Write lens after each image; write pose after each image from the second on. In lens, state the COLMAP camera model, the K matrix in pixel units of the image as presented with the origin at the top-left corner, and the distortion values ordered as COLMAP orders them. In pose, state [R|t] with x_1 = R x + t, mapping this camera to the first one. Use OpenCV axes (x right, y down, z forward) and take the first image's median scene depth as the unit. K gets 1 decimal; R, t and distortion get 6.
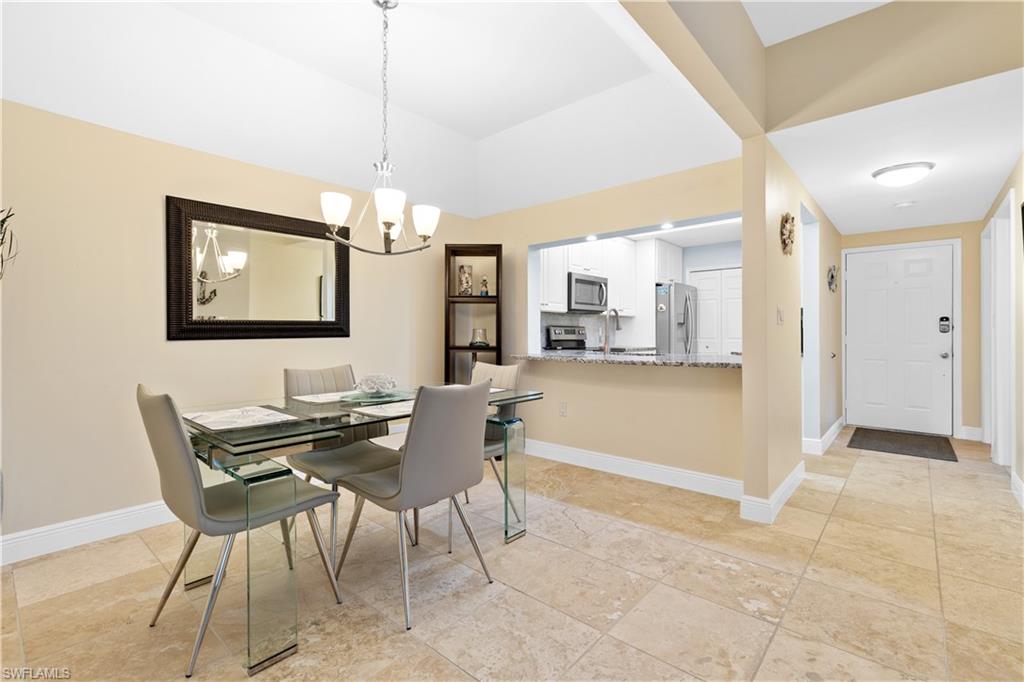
lens RADIAL K [[459.7, 0, 514.5], [0, 459.7, 335.9], [0, 0, 1]] dist [0.002616, 0.000196]
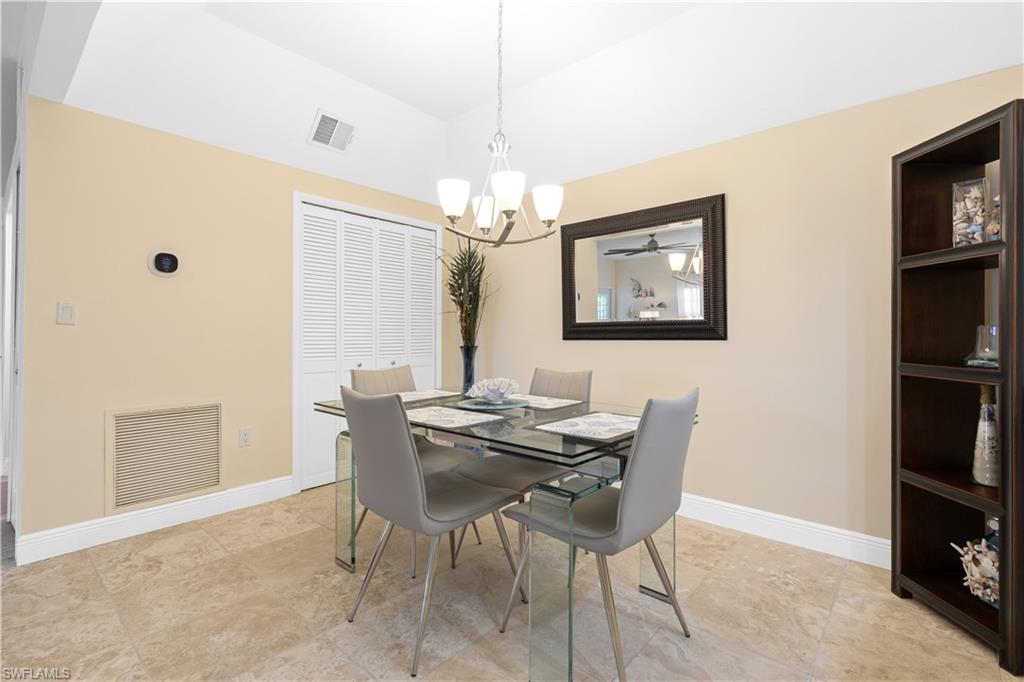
lens RADIAL K [[459.7, 0, 514.5], [0, 459.7, 335.9], [0, 0, 1]] dist [0.002616, 0.000196]
pose [[0.006205, 0.003185, -0.999976, 0.583281], [-0.009718, 0.999948, 0.003125, -0.005147], [0.999934, 0.009698, 0.006236, 0.989592]]
